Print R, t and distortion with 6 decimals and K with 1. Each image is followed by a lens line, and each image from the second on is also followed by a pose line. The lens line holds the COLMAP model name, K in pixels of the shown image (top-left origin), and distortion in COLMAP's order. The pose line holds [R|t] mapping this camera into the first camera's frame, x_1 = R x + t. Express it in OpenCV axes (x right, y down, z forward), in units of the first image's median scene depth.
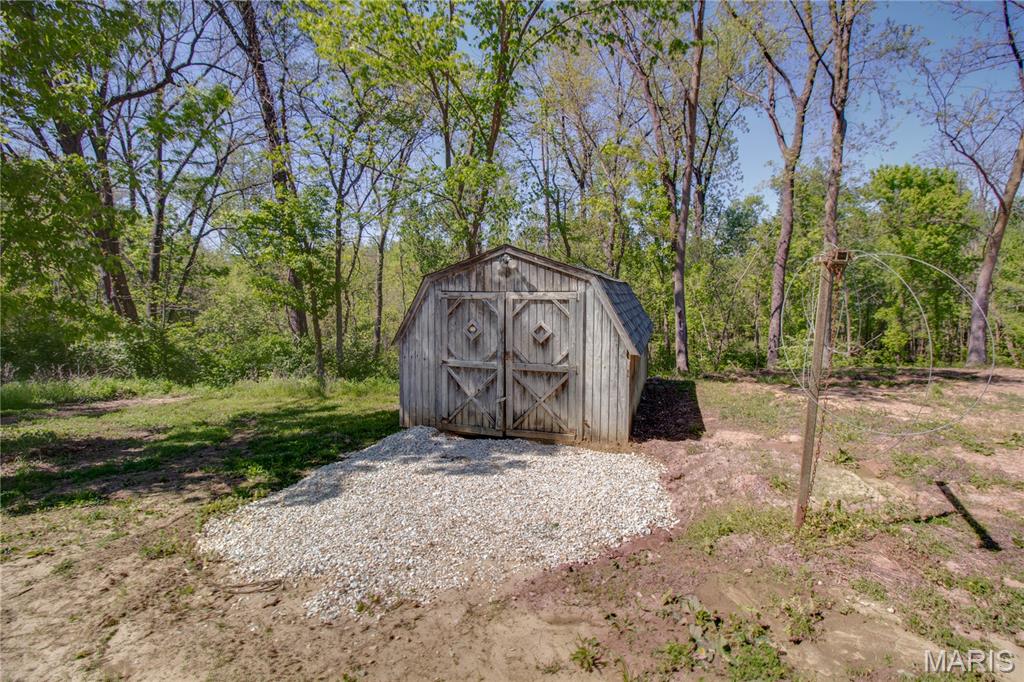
lens RADIAL K [[478.2, 0, 512.5], [0, 478.2, 329.8], [0, 0, 1]] dist [-0.012497, -0.000778]
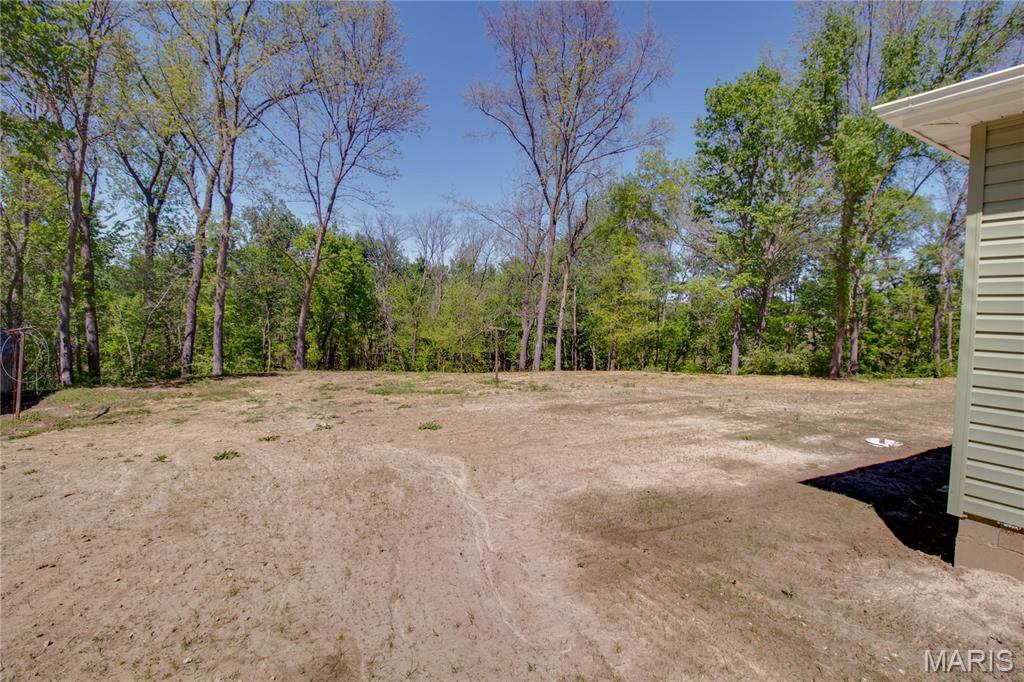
lens RADIAL K [[478.2, 0, 512.5], [0, 478.2, 329.8], [0, 0, 1]] dist [-0.012497, -0.000778]
pose [[0.561296, 0.008287, 0.827574, -0.013861], [0.022211, 0.999439, -0.025072, -0.002339], [-0.827317, 0.032454, 0.560797, -0.430453]]
